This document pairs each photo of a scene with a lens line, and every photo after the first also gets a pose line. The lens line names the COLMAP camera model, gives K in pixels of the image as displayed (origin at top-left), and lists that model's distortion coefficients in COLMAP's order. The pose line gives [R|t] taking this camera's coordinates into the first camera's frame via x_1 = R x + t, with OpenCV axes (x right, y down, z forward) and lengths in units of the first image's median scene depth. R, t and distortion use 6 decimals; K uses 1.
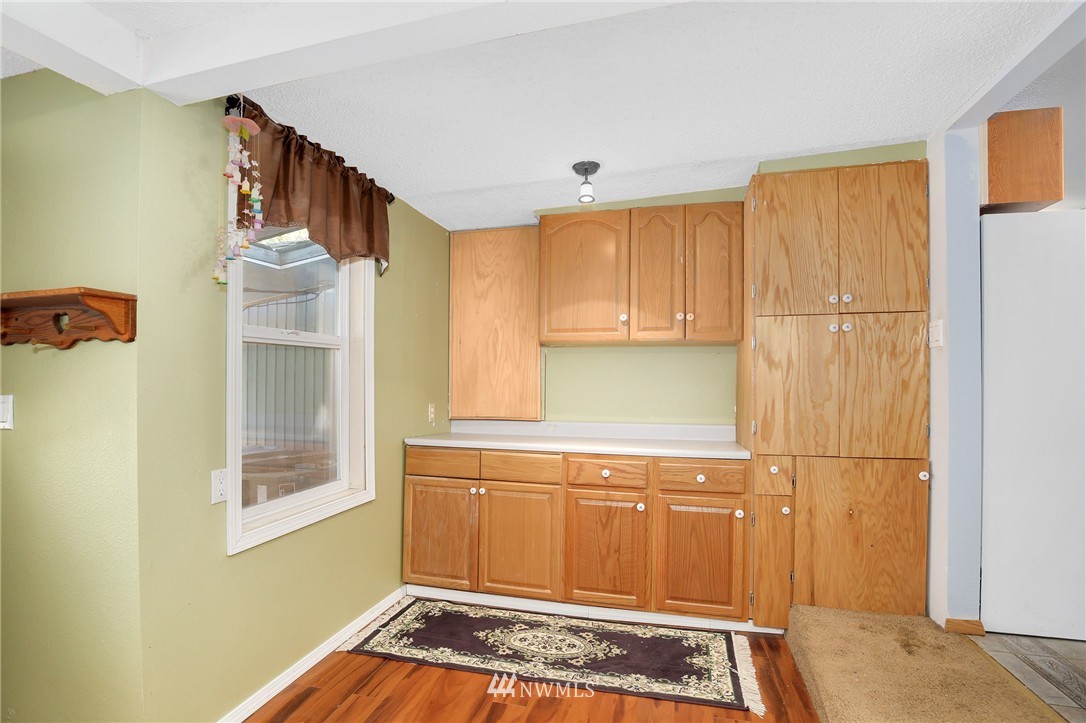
lens RADIAL K [[506.4, 0, 548.7], [0, 506.4, 387.0], [0, 0, 1]] dist [-0.035394, 0.006313]
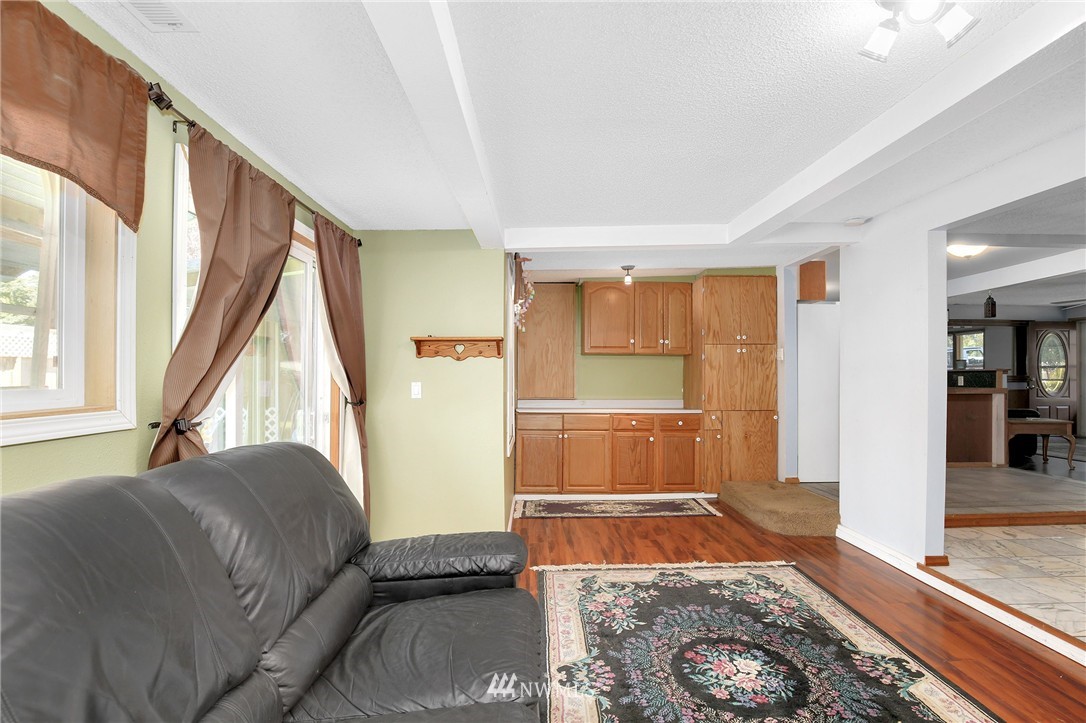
lens RADIAL K [[506.4, 0, 548.7], [0, 506.4, 387.0], [0, 0, 1]] dist [-0.035394, 0.006313]
pose [[0.962384, -0.005261, 0.271641, -0.792490], [0.004123, 0.999980, 0.004759, 0.023771], [-0.271661, -0.003460, 0.962387, -0.849989]]
